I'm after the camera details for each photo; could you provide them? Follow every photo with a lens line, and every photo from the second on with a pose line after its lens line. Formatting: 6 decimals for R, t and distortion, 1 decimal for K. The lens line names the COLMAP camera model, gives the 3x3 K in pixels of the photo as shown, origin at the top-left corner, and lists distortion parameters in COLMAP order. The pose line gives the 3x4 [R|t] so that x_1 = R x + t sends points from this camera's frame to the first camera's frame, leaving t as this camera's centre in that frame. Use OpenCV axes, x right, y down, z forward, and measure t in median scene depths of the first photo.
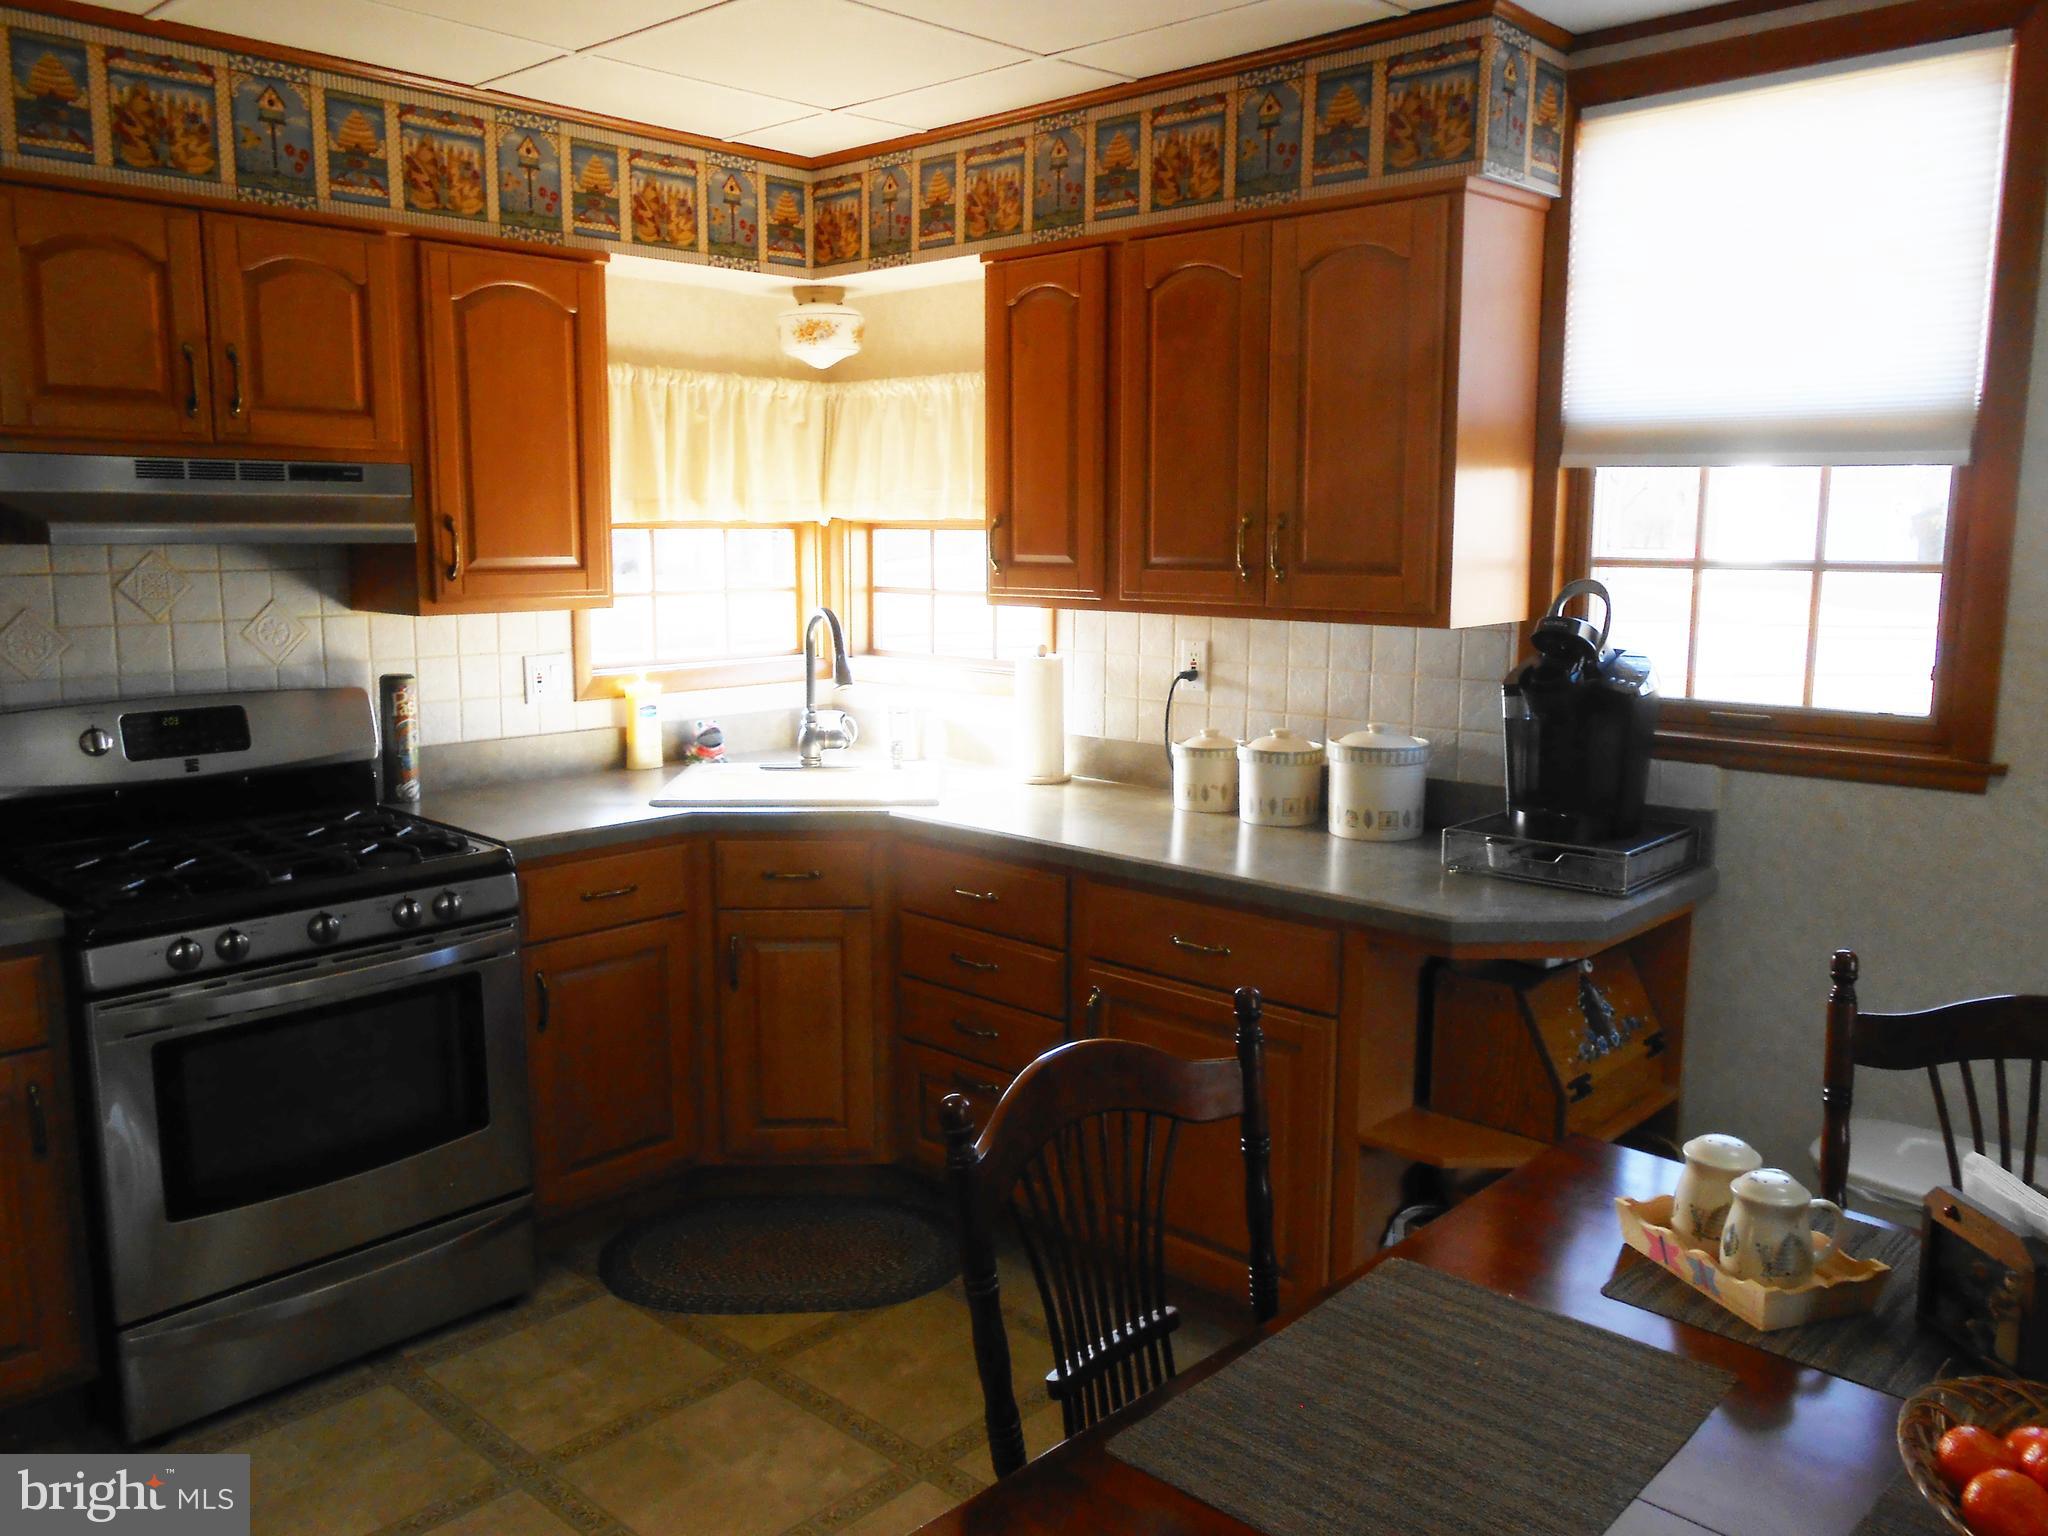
lens RADIAL K [[1615.0, 0, 1032.2], [0, 1615.0, 771.3], [0, 0, 1]] dist [-0.041007, 0.065191]
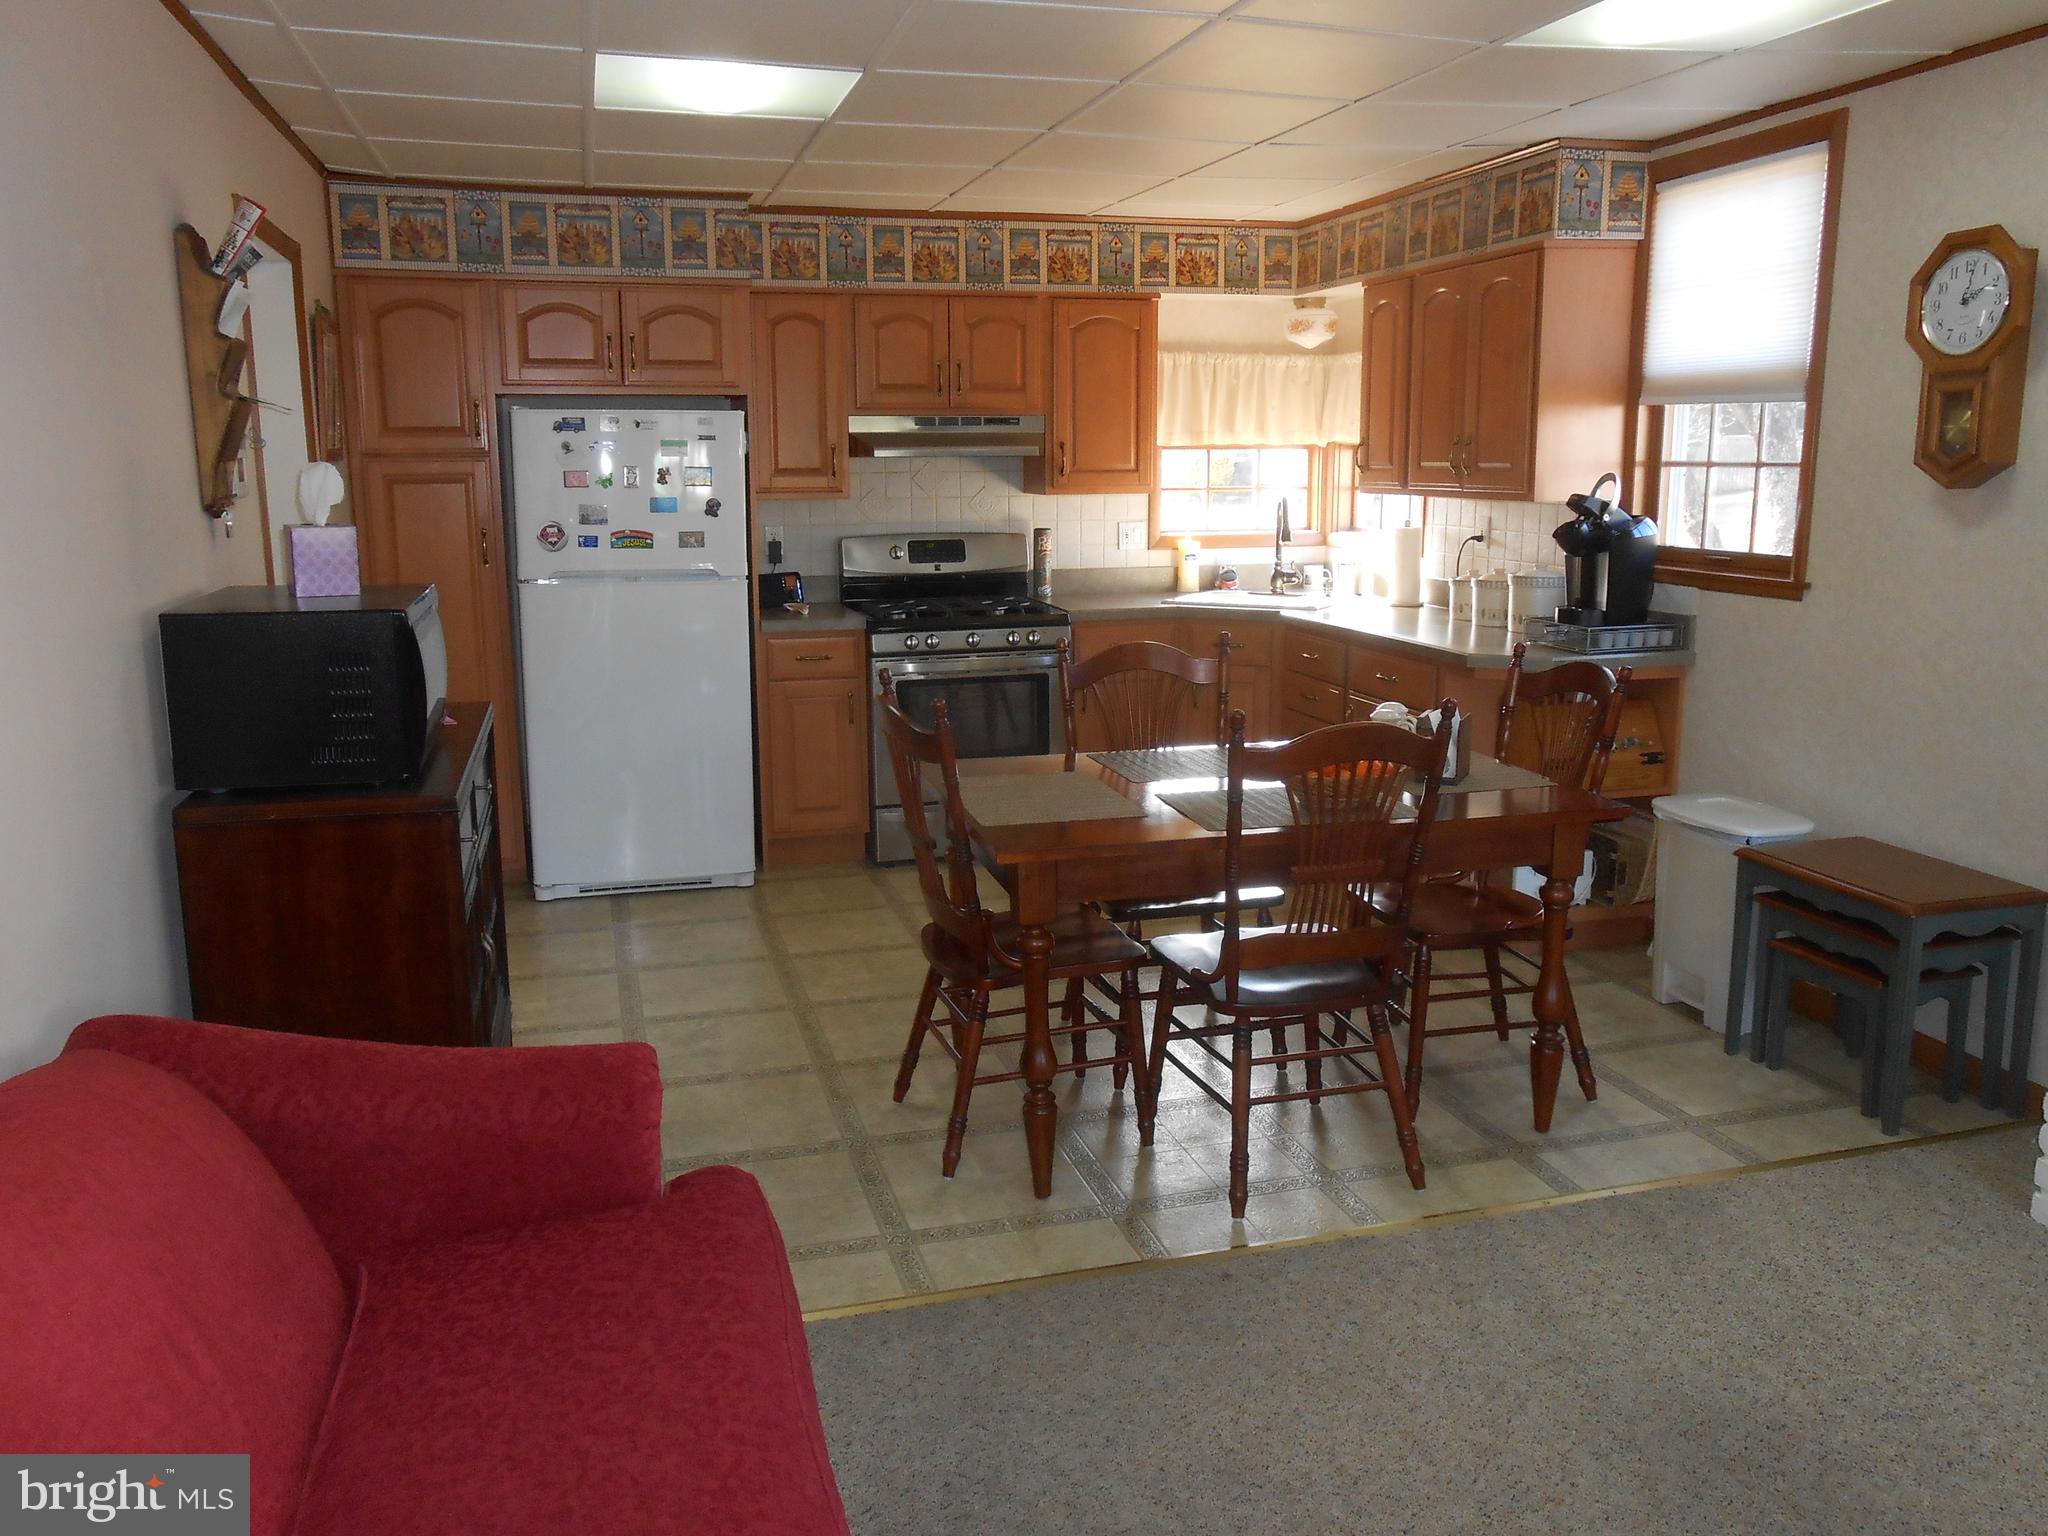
lens RADIAL K [[1615.0, 0, 1032.2], [0, 1615.0, 771.3], [0, 0, 1]] dist [-0.041007, 0.065191]
pose [[0.857068, 0.091199, -0.507067, 0.592615], [-0.069177, 0.995667, 0.062150, 0.109703], [0.510538, -0.018189, 0.859663, -0.648308]]
